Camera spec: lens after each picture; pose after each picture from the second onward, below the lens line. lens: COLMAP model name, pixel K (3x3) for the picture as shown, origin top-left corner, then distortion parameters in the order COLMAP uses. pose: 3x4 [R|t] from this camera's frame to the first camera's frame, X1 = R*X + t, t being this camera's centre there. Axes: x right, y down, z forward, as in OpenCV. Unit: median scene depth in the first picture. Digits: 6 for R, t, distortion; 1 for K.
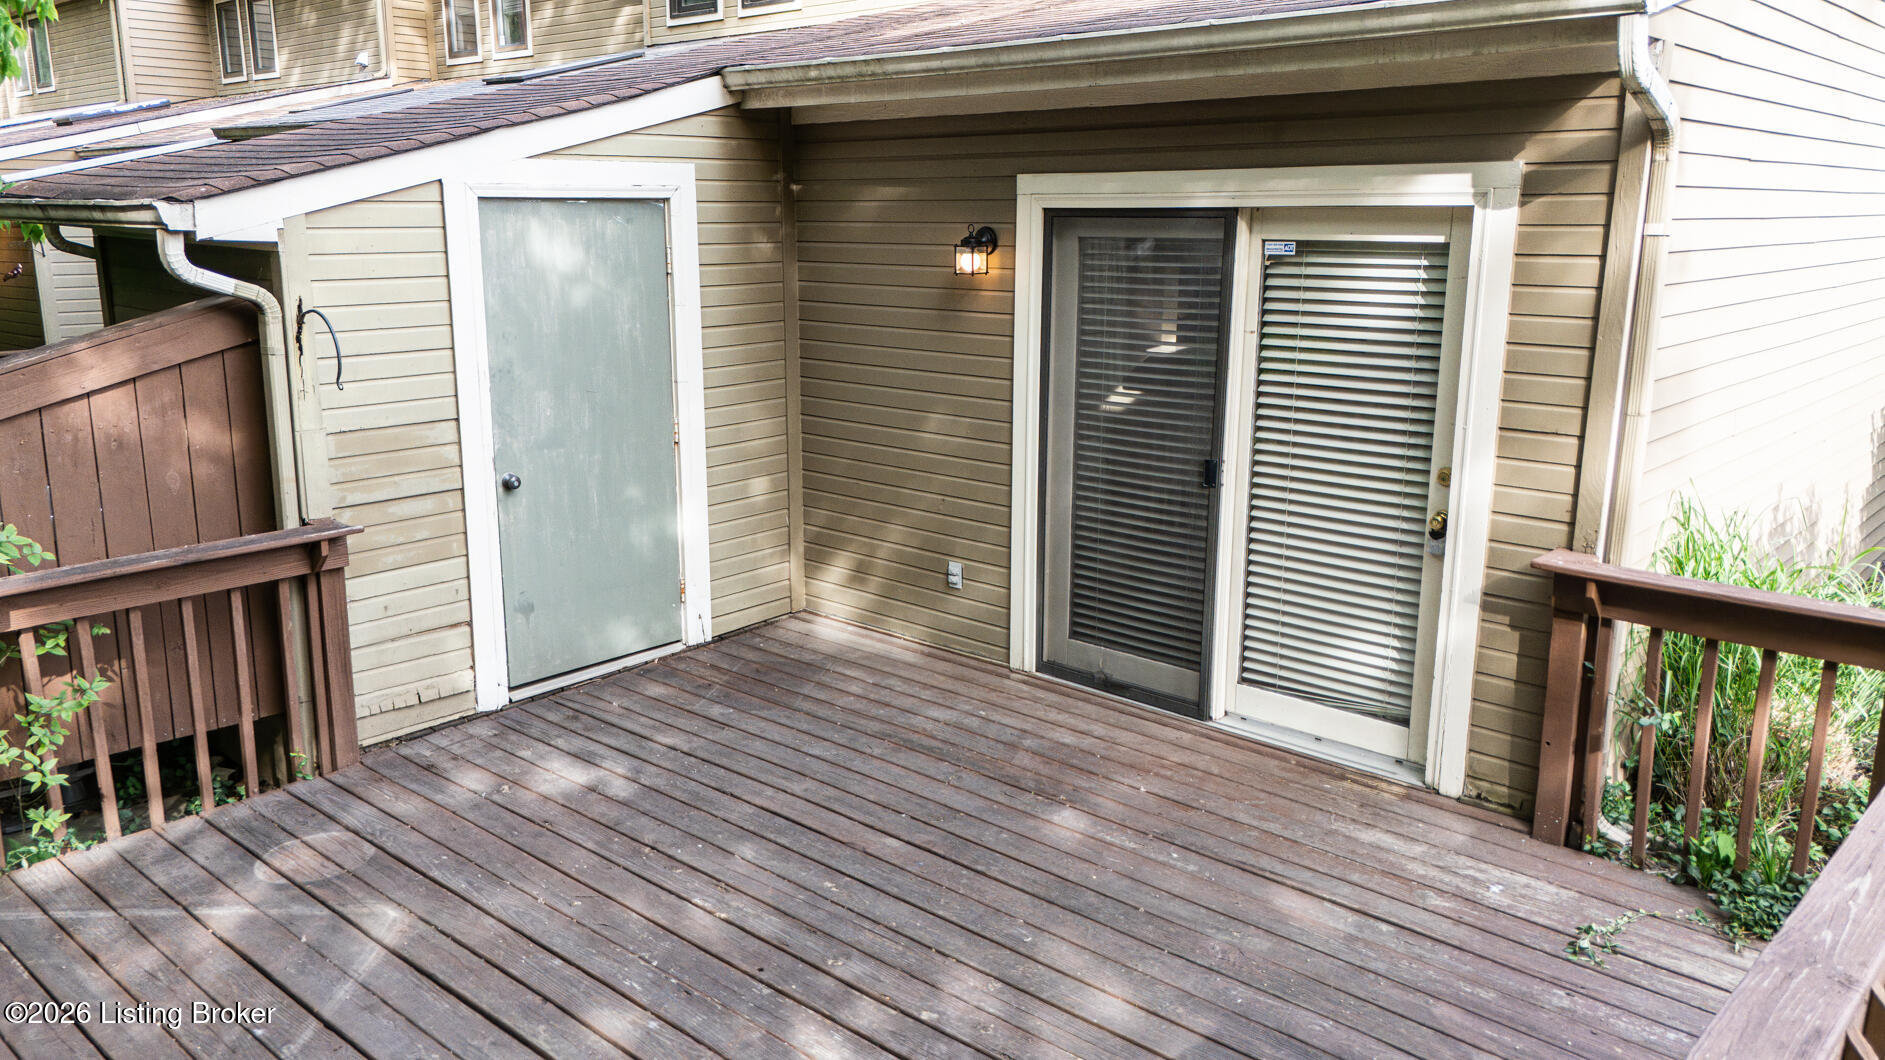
lens RADIAL K [[1362.1, 0, 946.4], [0, 1362.1, 521.7], [0, 0, 1]] dist [0.044545, -0.038050]
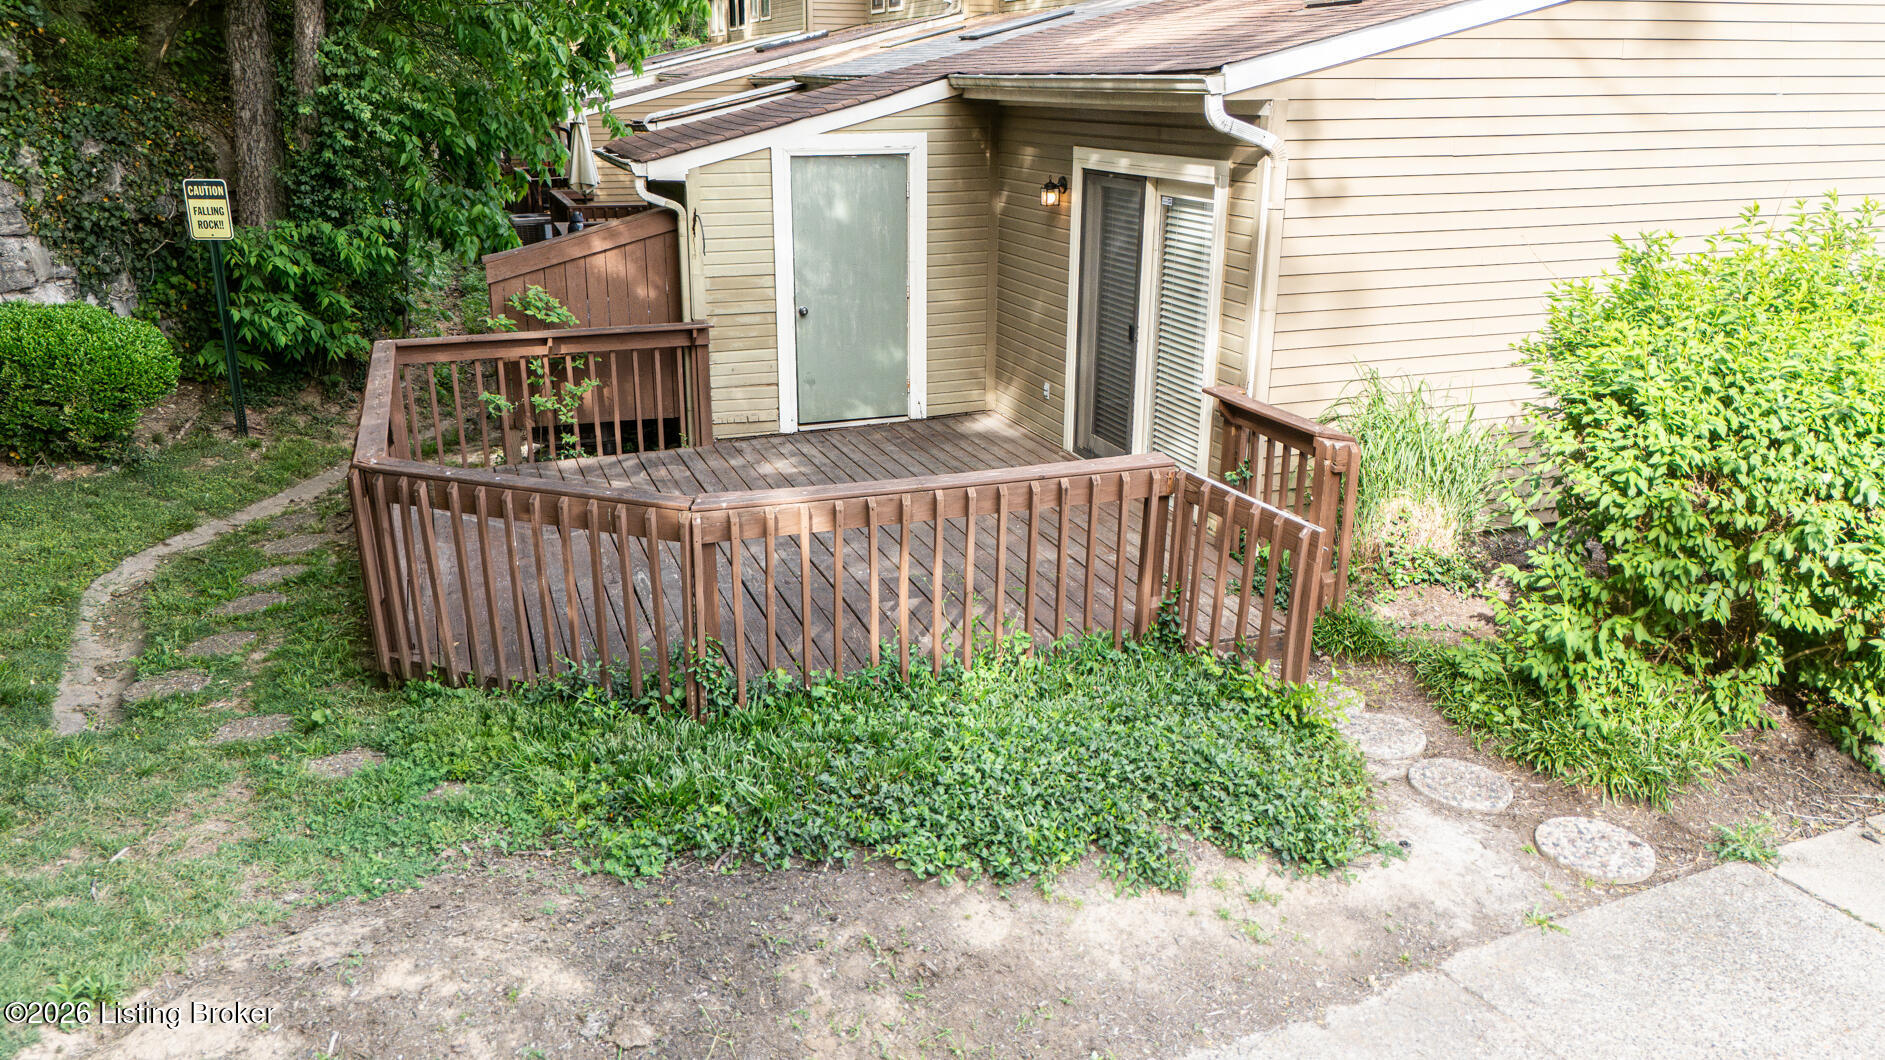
lens RADIAL K [[1362.1, 0, 946.4], [0, 1362.1, 521.7], [0, 0, 1]] dist [0.044545, -0.038050]
pose [[0.882419, 0.143490, -0.448047, 0.763444], [-0.103910, 0.988277, 0.111853, 0.028036], [0.458845, -0.052145, 0.886985, -0.597121]]
